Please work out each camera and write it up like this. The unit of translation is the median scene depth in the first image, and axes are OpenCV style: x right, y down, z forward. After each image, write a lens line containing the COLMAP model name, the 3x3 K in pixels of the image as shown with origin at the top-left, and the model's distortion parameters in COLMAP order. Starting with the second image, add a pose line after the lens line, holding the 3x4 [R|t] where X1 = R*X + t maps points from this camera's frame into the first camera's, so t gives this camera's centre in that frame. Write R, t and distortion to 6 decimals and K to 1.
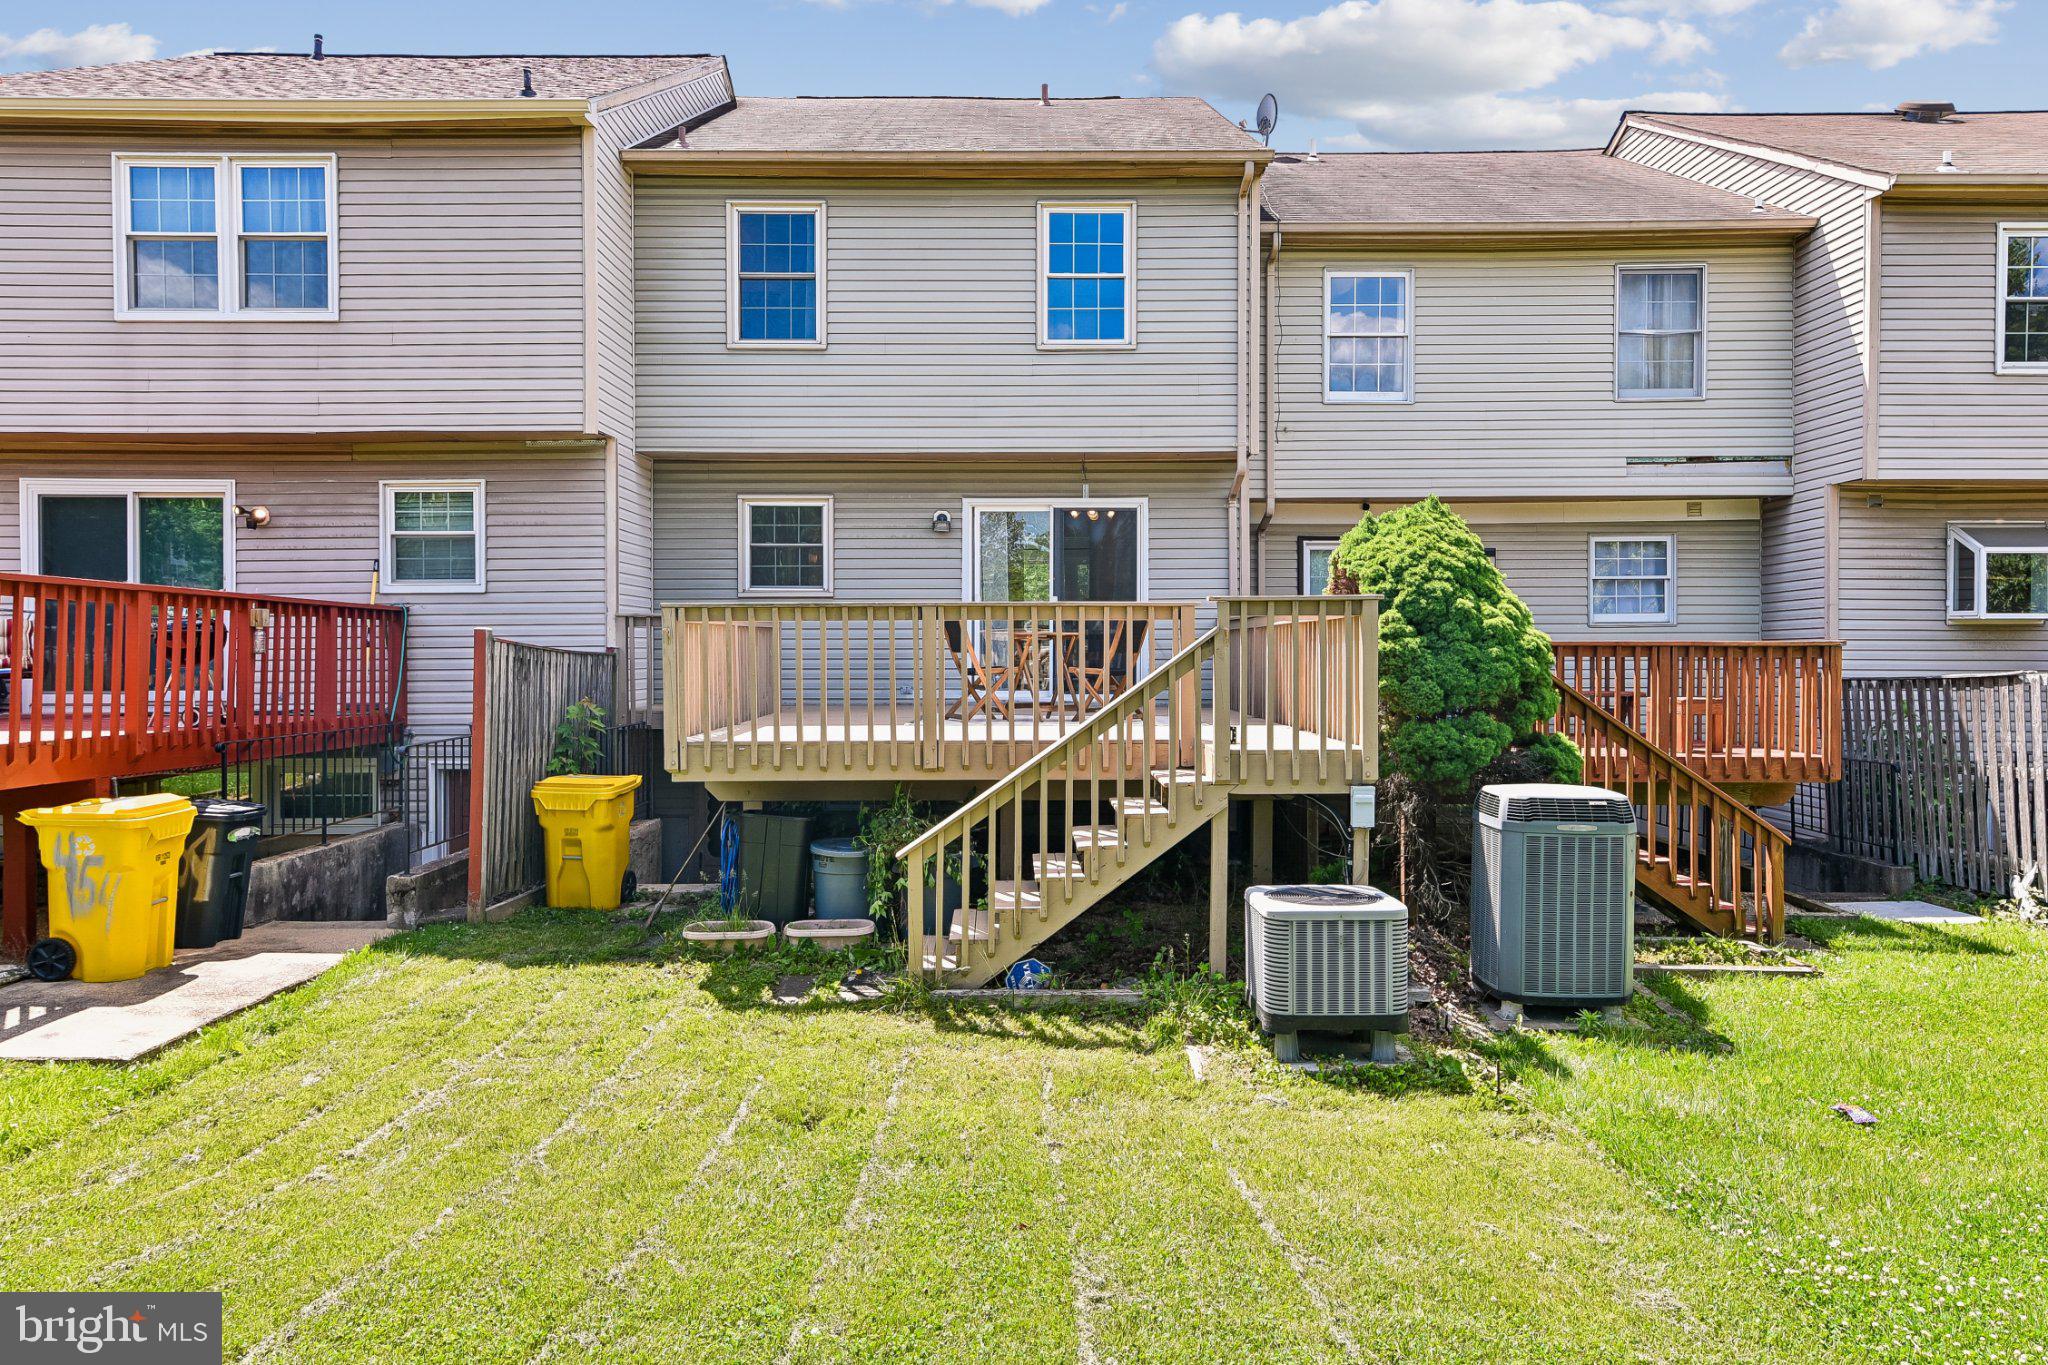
lens RADIAL K [[1419.3, 0, 1028.5], [0, 1419.3, 673.0], [0, 0, 1]] dist [0.012719, 0.002662]
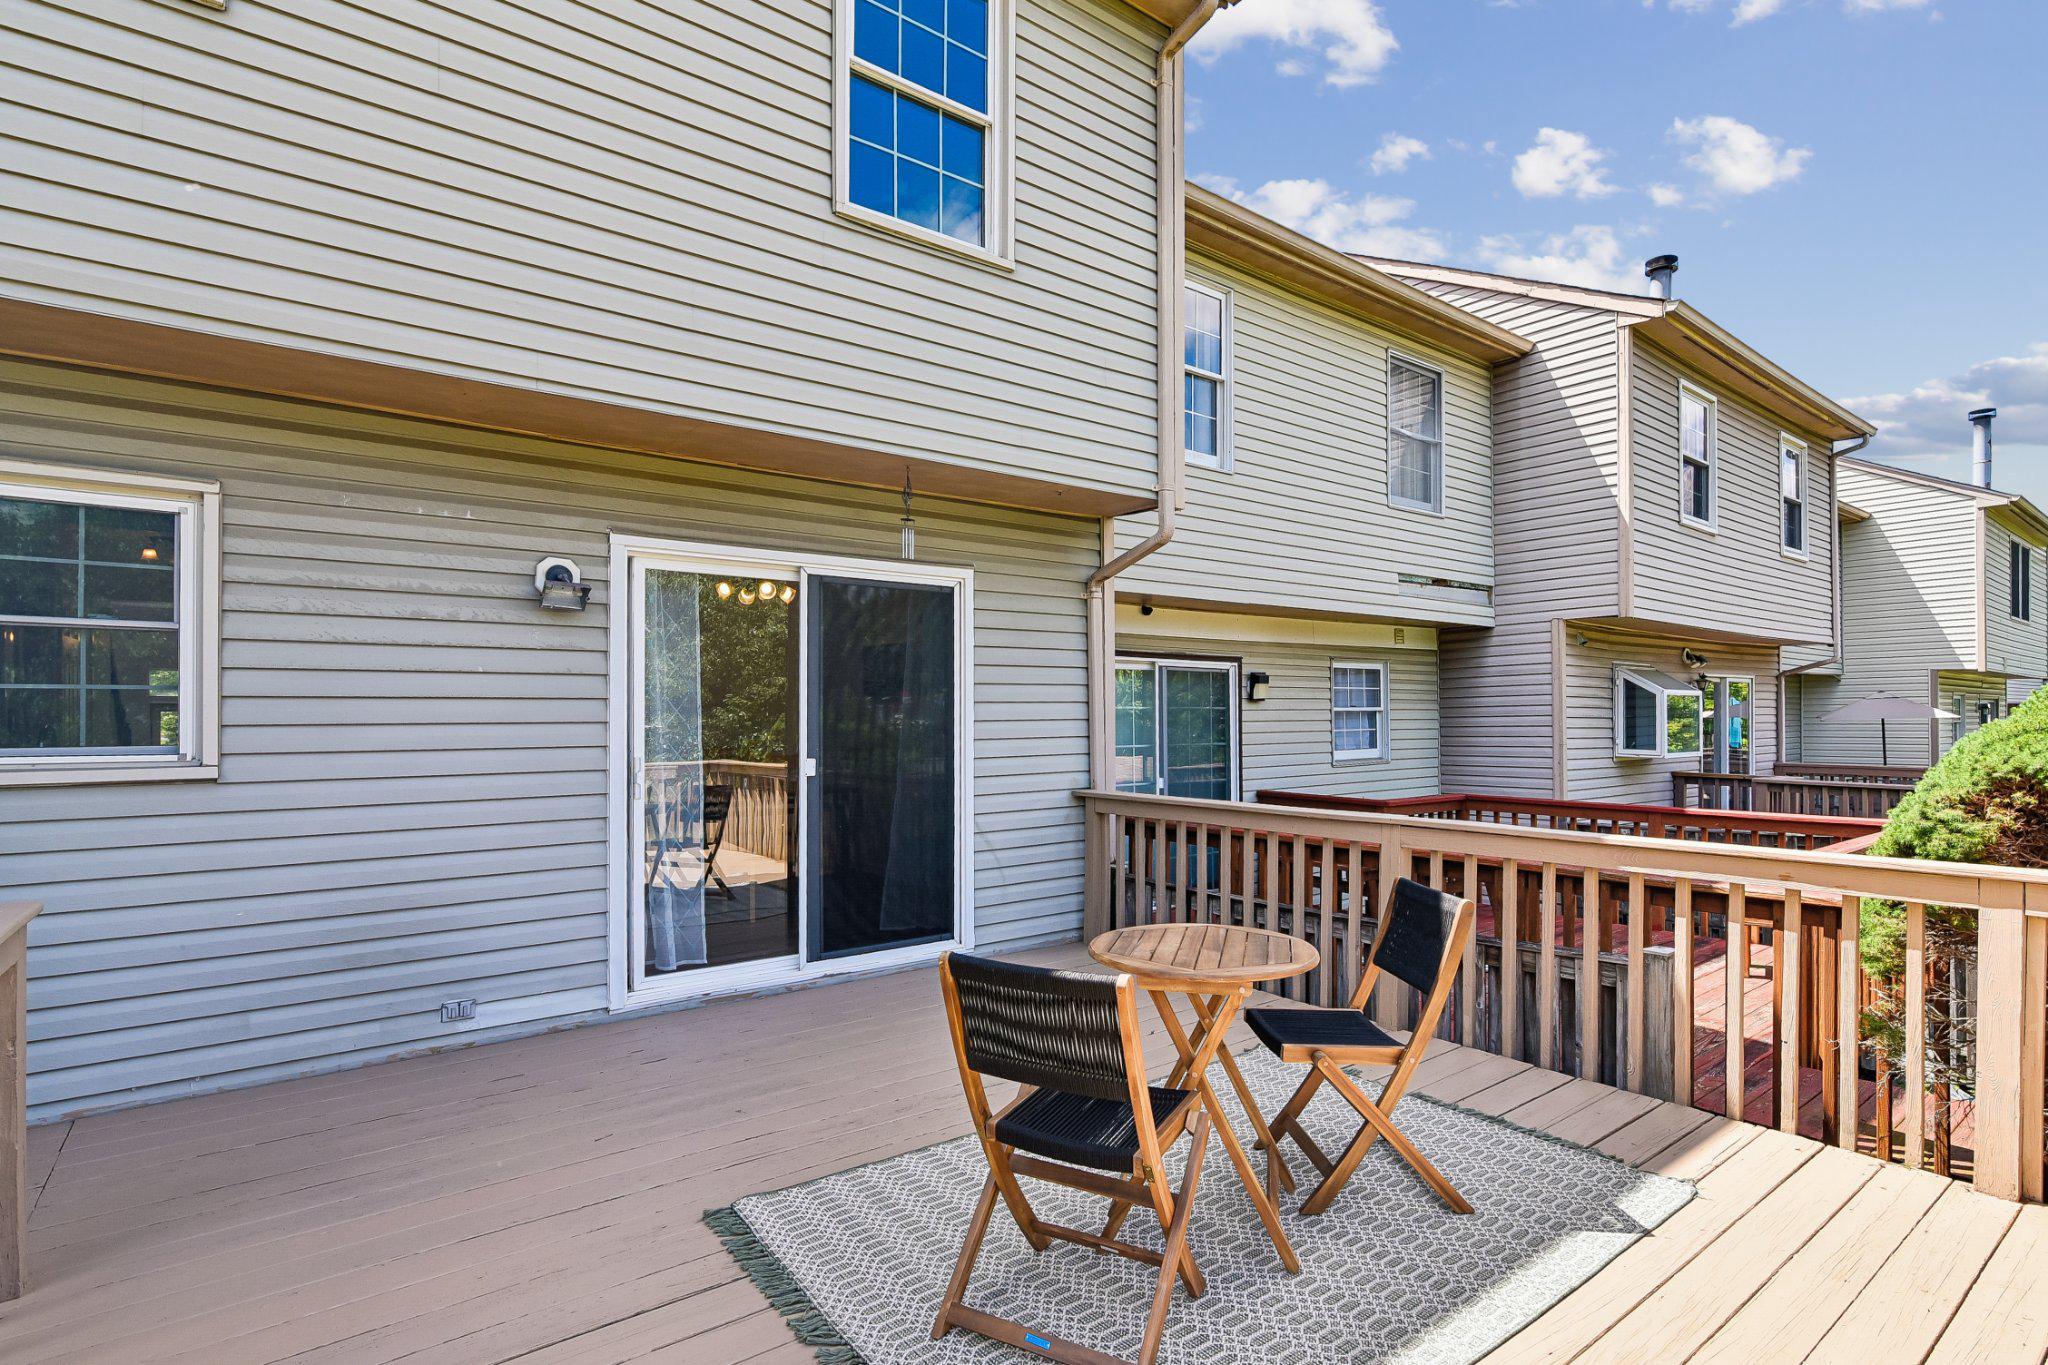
lens RADIAL K [[983.6, 0, 1009.4], [0, 983.6, 700.4], [0, 0, 1]] dist [0.001173, -0.001547]
pose [[0.784918, 0.005559, 0.619575, -0.134034], [0.009510, 0.999734, -0.021018, -0.065940], [-0.619527, 0.022390, 0.784656, 0.696507]]
